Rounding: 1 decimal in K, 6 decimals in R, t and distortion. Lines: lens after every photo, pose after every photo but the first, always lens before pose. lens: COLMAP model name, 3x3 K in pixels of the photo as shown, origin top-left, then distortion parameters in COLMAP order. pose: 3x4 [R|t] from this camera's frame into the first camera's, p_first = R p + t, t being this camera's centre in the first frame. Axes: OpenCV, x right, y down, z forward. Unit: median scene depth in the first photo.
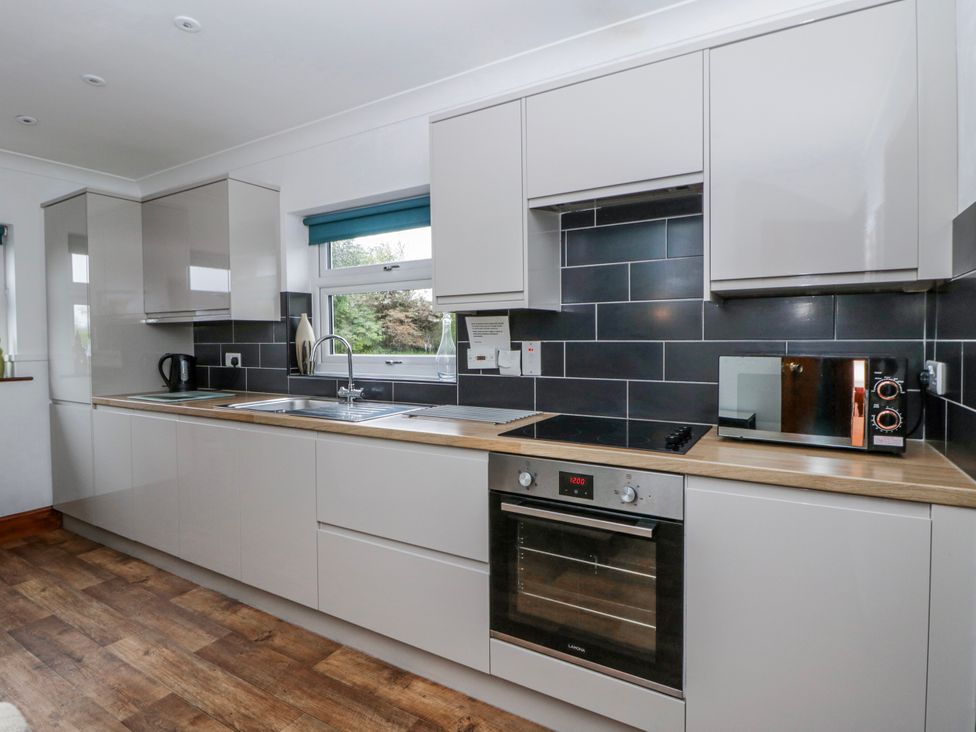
lens RADIAL K [[510.3, 0, 504.5], [0, 510.3, 349.9], [0, 0, 1]] dist [-0.003112, -0.009805]
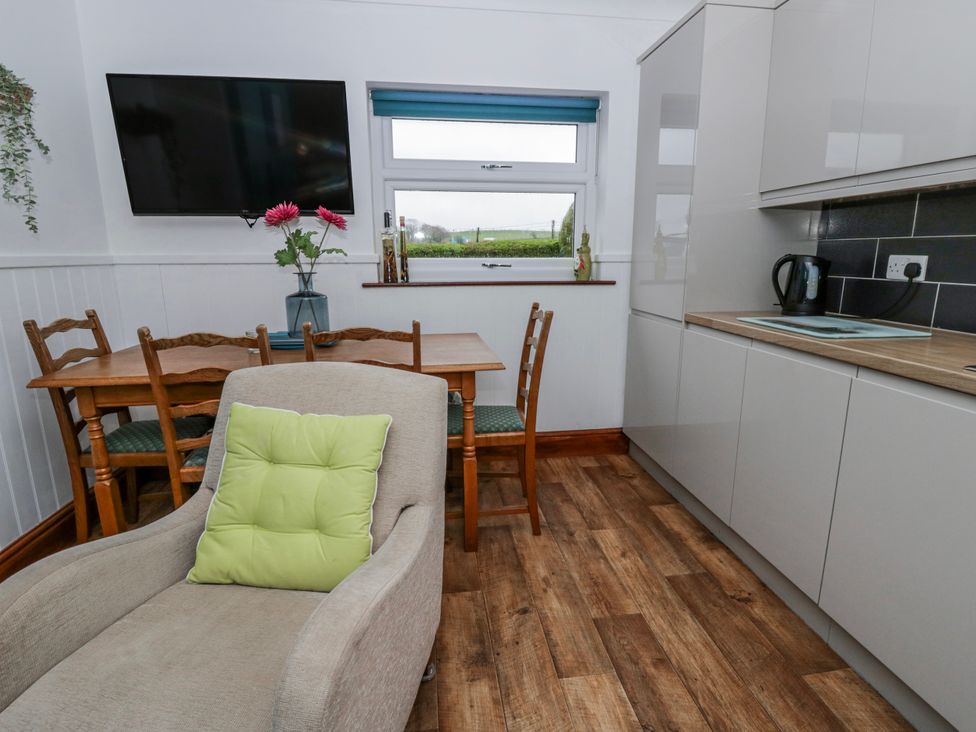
lens RADIAL K [[510.3, 0, 496.8], [0, 510.3, 360.4], [0, 0, 1]] dist [-0.003112, -0.009805]
pose [[0.613747, 0.168038, -0.771413, -0.390818], [-0.021525, 0.980285, 0.196412, 0.021371], [0.789209, -0.103943, 0.605264, 0.322434]]
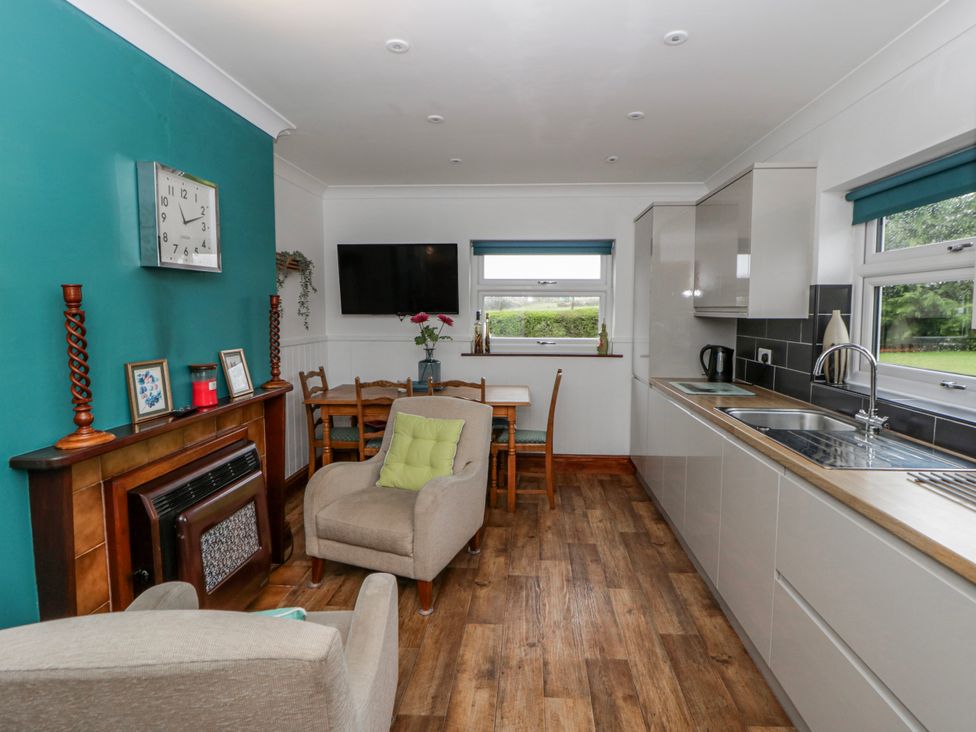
lens RADIAL K [[510.3, 0, 504.2], [0, 510.3, 346.1], [0, 0, 1]] dist [-0.003112, -0.009805]
pose [[0.448617, 0.074039, -0.890652, 0.106859], [-0.029369, 0.997246, 0.068107, -0.053708], [0.893241, -0.004396, 0.449556, 0.143497]]
